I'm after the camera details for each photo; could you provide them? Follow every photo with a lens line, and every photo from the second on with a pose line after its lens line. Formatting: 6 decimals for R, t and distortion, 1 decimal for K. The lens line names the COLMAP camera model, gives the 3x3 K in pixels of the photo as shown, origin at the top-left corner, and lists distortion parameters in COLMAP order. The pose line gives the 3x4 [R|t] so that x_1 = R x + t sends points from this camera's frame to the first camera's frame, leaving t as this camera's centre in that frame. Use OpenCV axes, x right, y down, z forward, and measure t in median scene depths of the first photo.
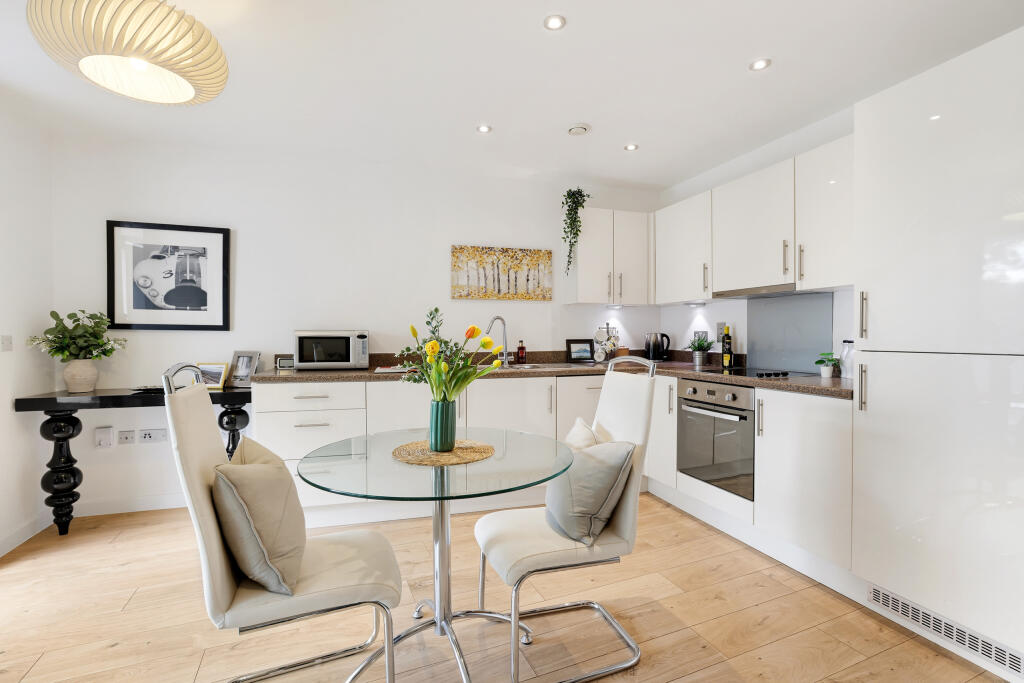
lens RADIAL K [[467.9, 0, 512.0], [0, 467.9, 341.5], [0, 0, 1]] dist [-0.023008, 0.000349]
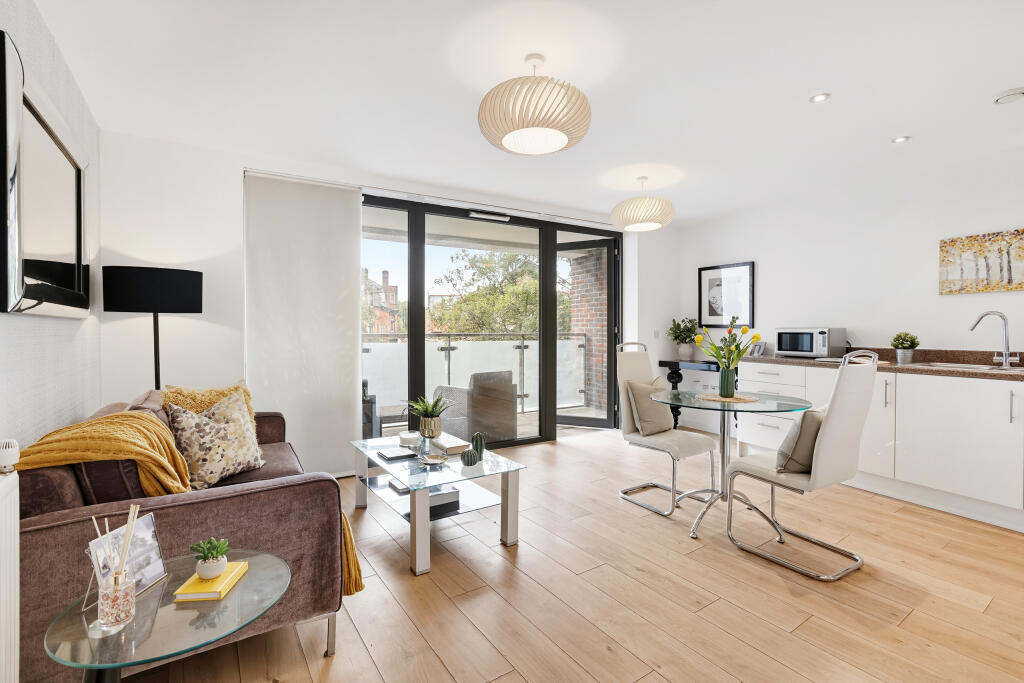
lens RADIAL K [[467.9, 0, 512.0], [0, 467.9, 341.5], [0, 0, 1]] dist [-0.023008, 0.000349]
pose [[0.184327, 0.026223, -0.982515, 0.768771], [-0.013004, 0.999622, 0.024240, -0.006293], [0.982779, 0.008308, 0.184598, -0.067027]]
